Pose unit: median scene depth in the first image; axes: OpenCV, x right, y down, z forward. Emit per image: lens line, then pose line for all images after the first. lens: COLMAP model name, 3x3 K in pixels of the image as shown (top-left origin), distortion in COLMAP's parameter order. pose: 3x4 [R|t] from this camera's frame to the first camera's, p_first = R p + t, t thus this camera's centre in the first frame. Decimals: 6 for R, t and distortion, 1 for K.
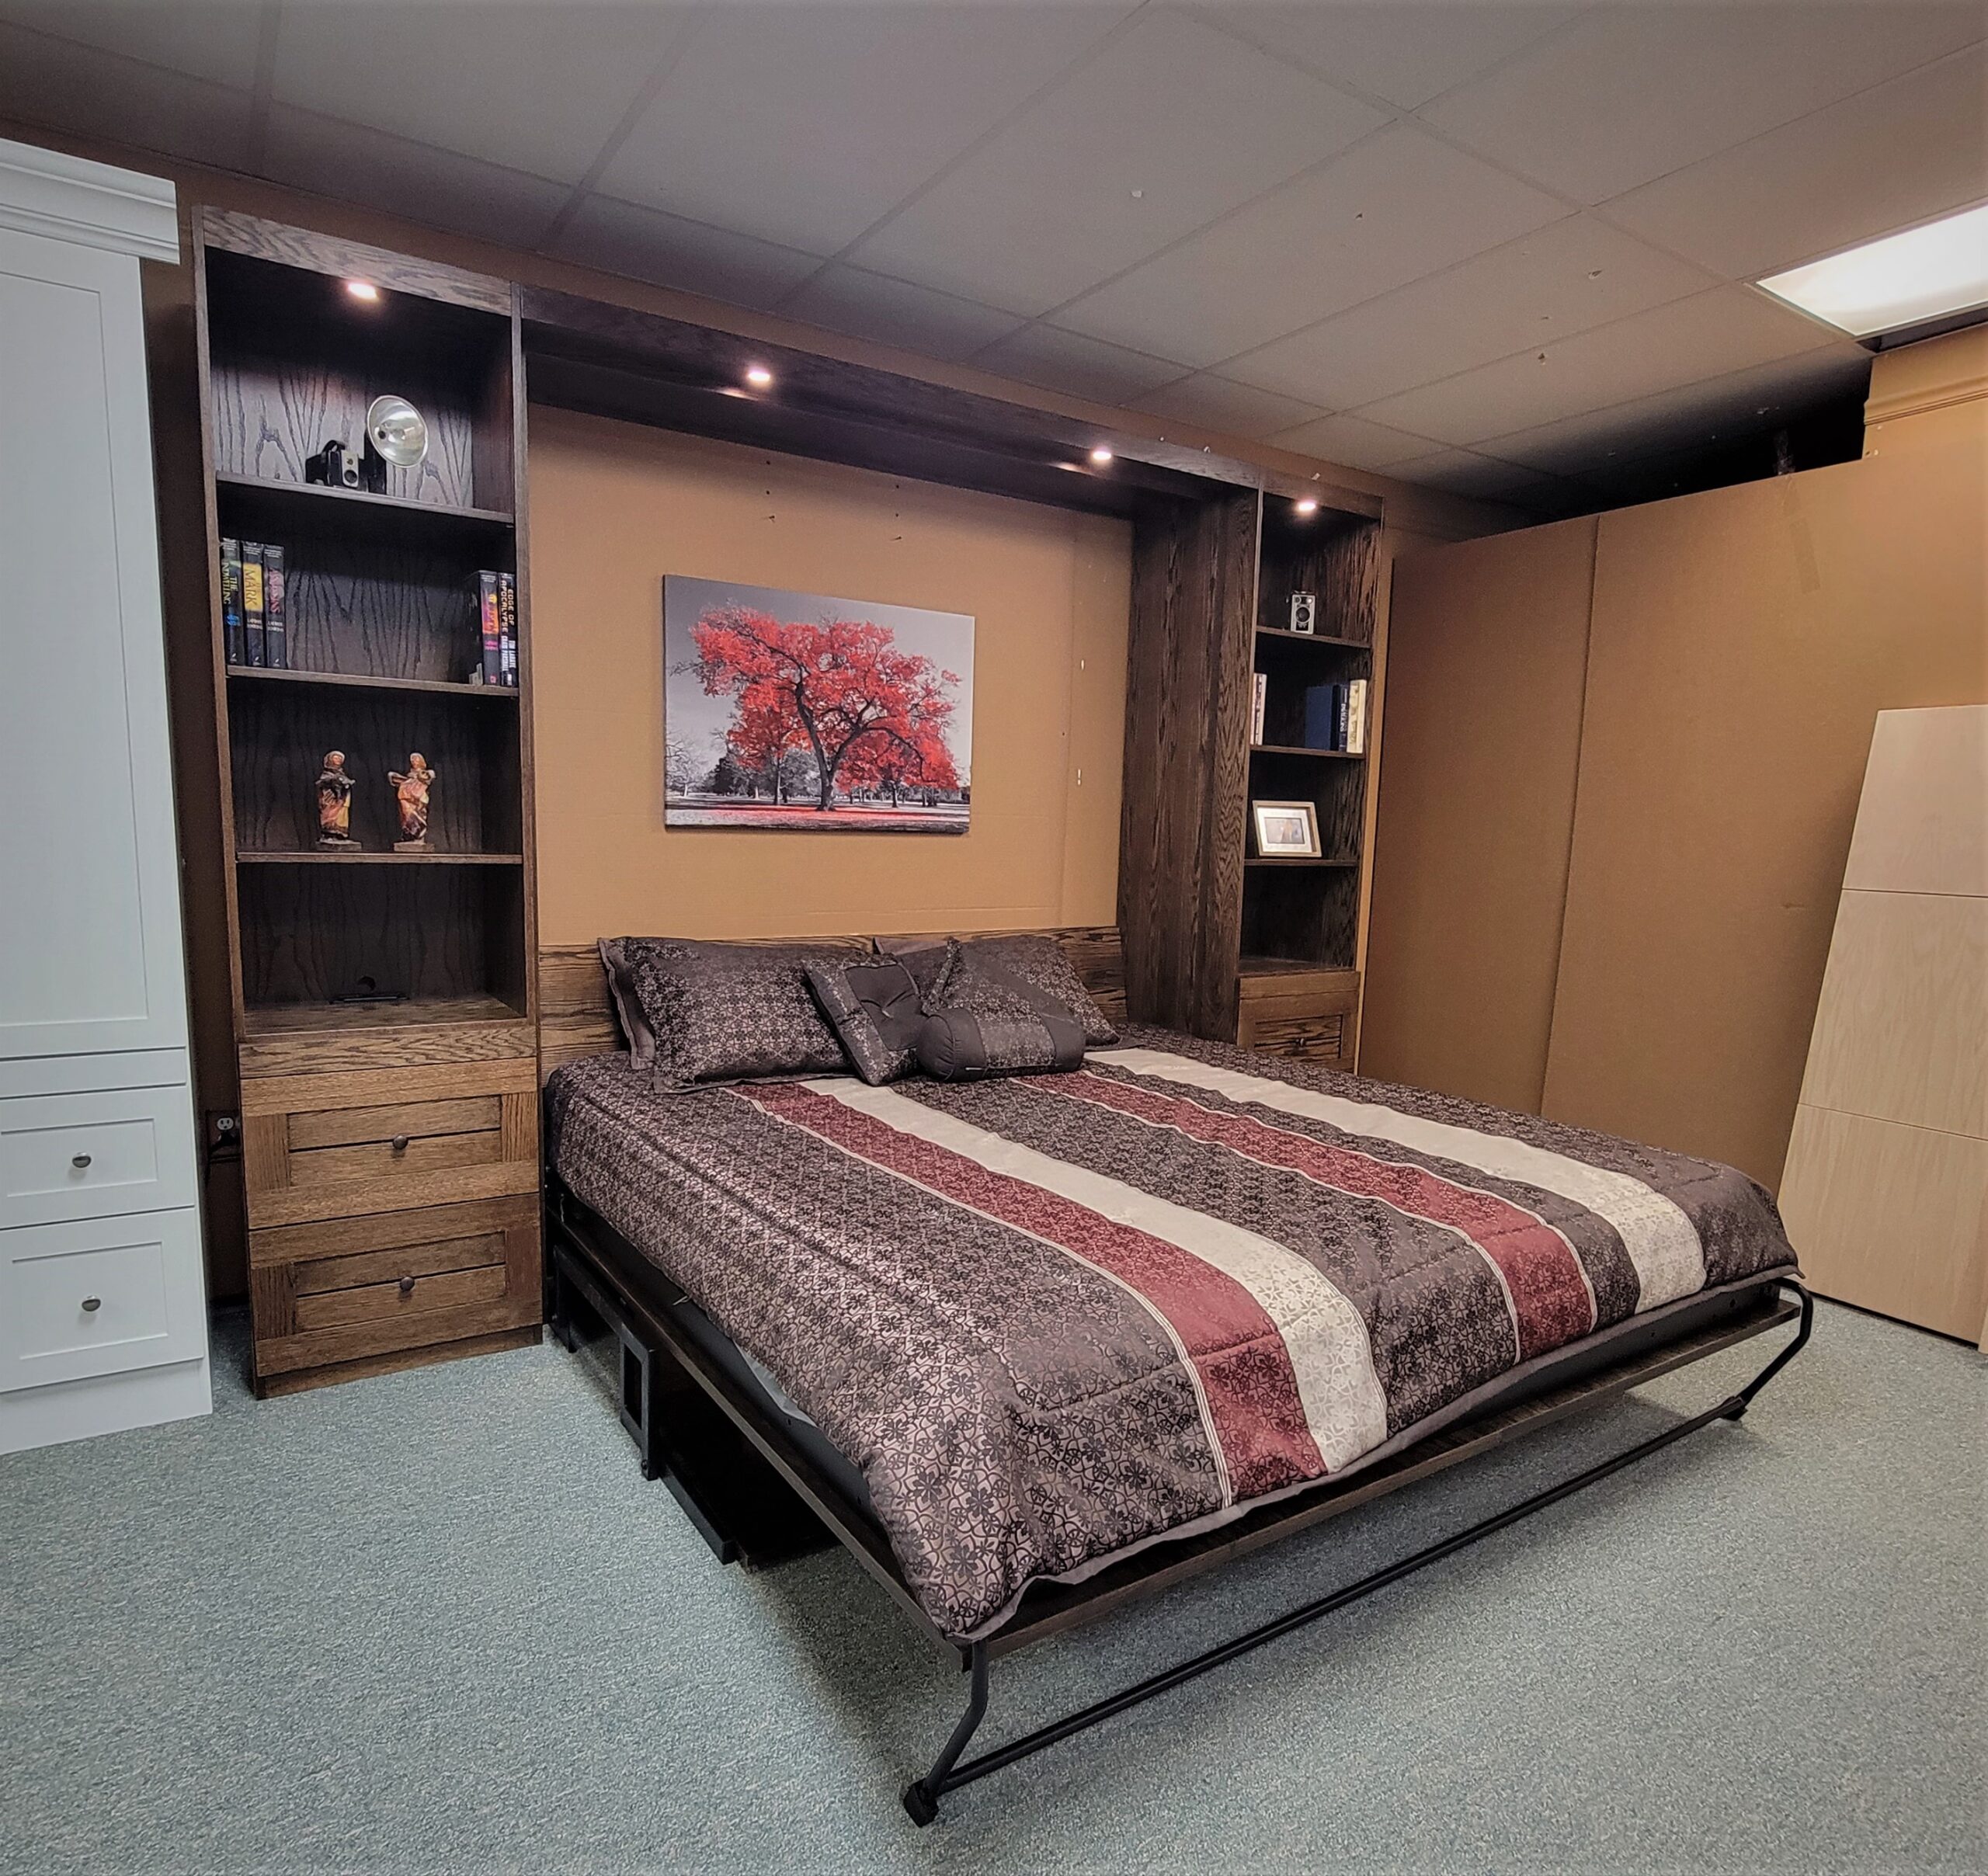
lens RADIAL K [[1215.7, 0, 987.6], [0, 1215.7, 990.1], [0, 0, 1]] dist [-0.006485, 0.001965]
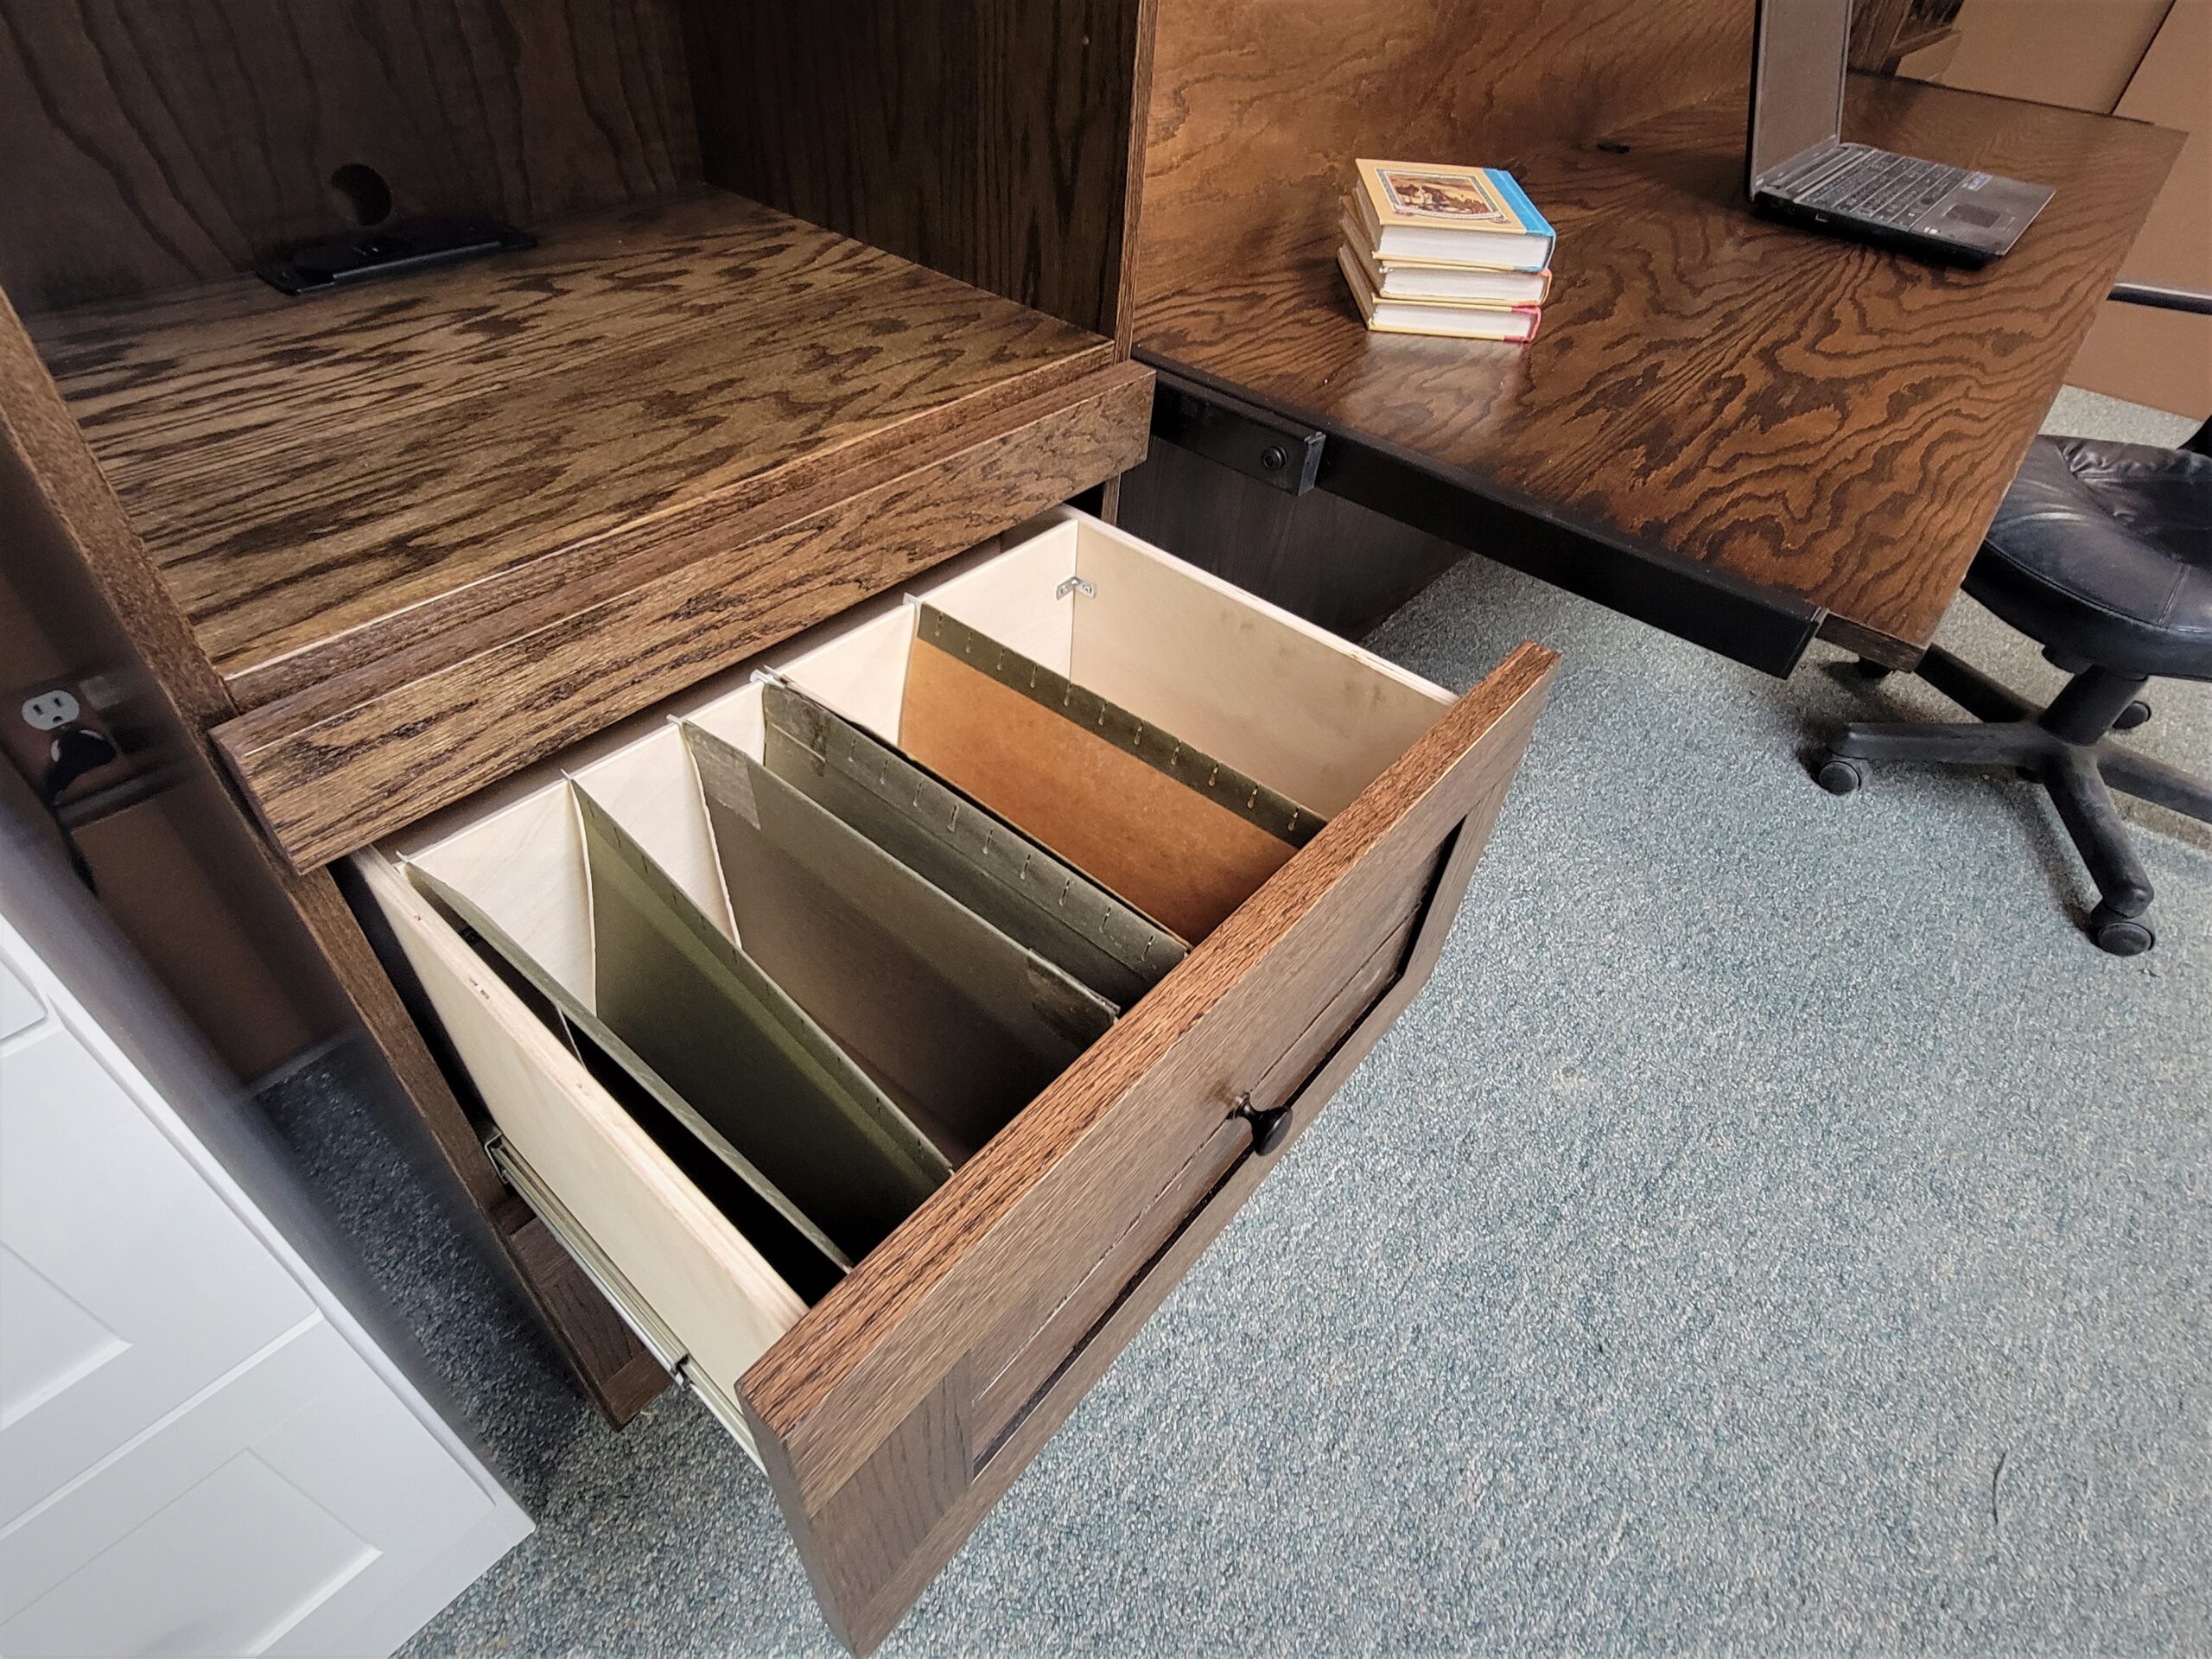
lens RADIAL K [[1137.1, 0, 1103.1], [0, 1137.1, 786.1], [0, 0, 1]] dist [-0.003125, 0.000684]
pose [[0.956836, -0.167473, 0.237526, -0.472283], [0.001929, 0.820920, 0.571039, -0.046668], [-0.290623, -0.545932, 0.785809, 0.729094]]
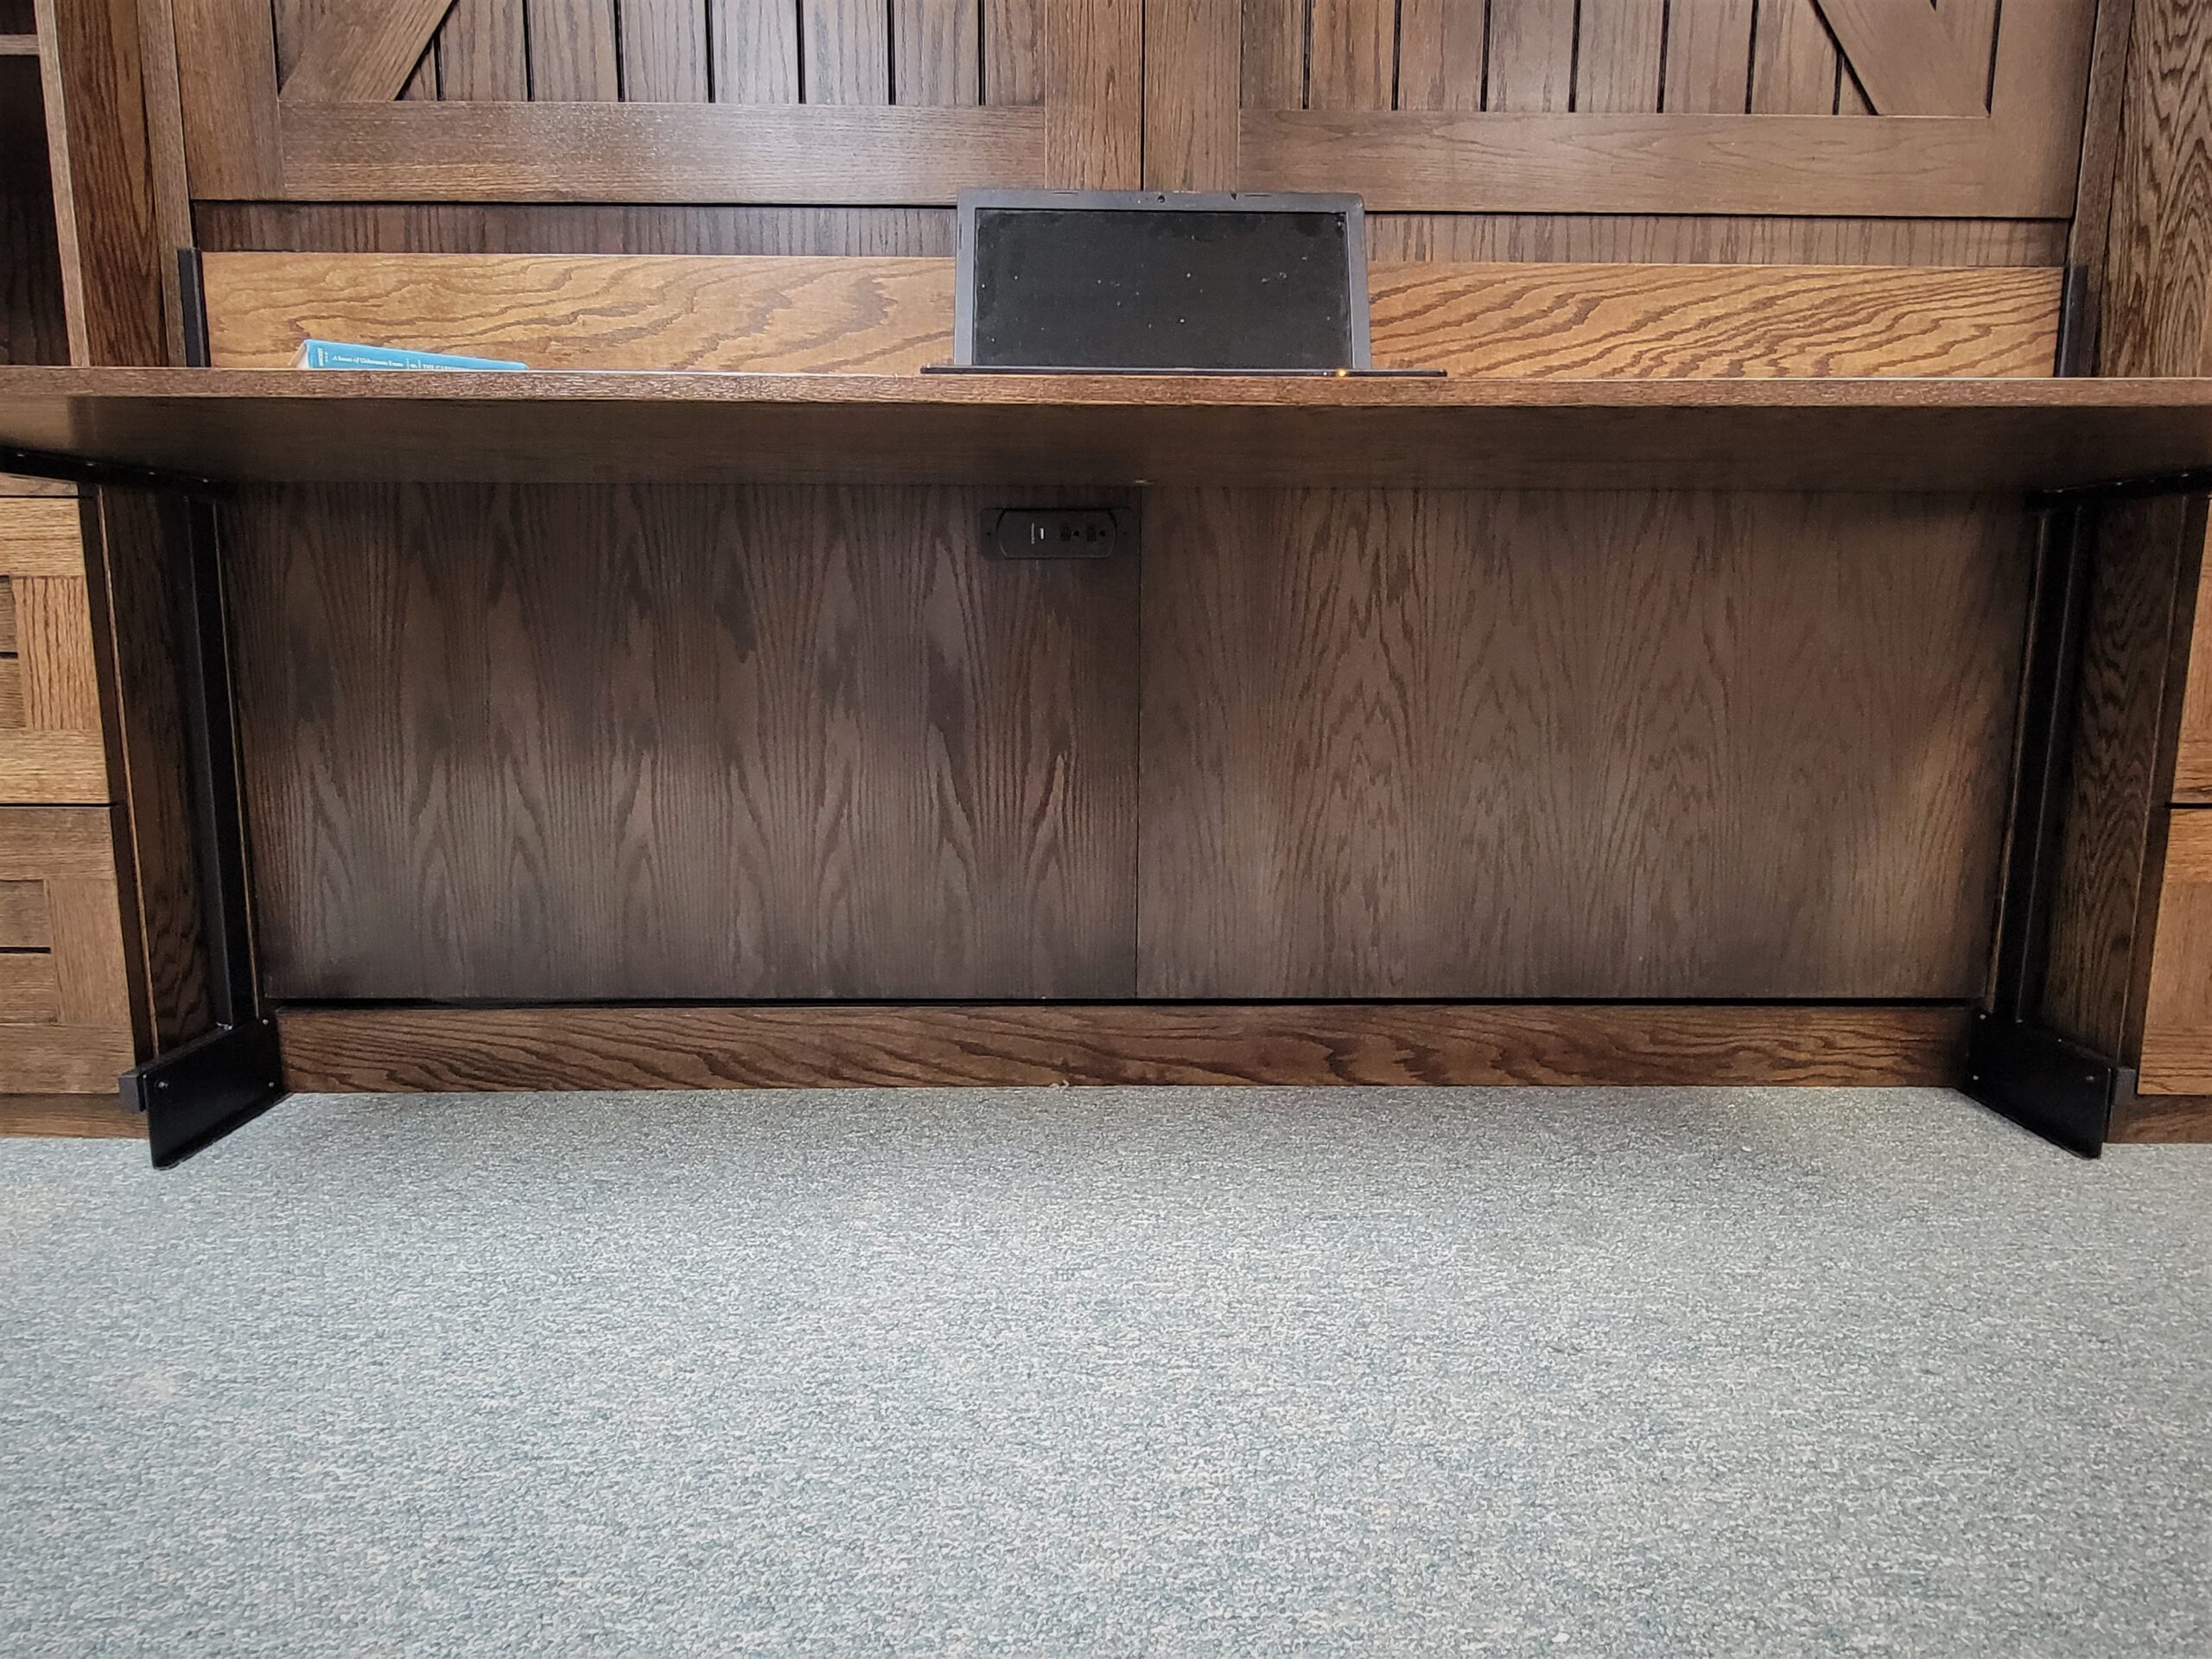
lens RADIAL K [[1310.5, 0, 1104.1], [0, 1310.5, 800.7], [0, 0, 1]] dist [-0.000796, -0.001106]
pose [[0.845406, 0.053960, -0.531391, 0.214629], [-0.054988, 0.998390, 0.013900, 0.140840], [0.531286, 0.017469, 0.847012, 0.802178]]
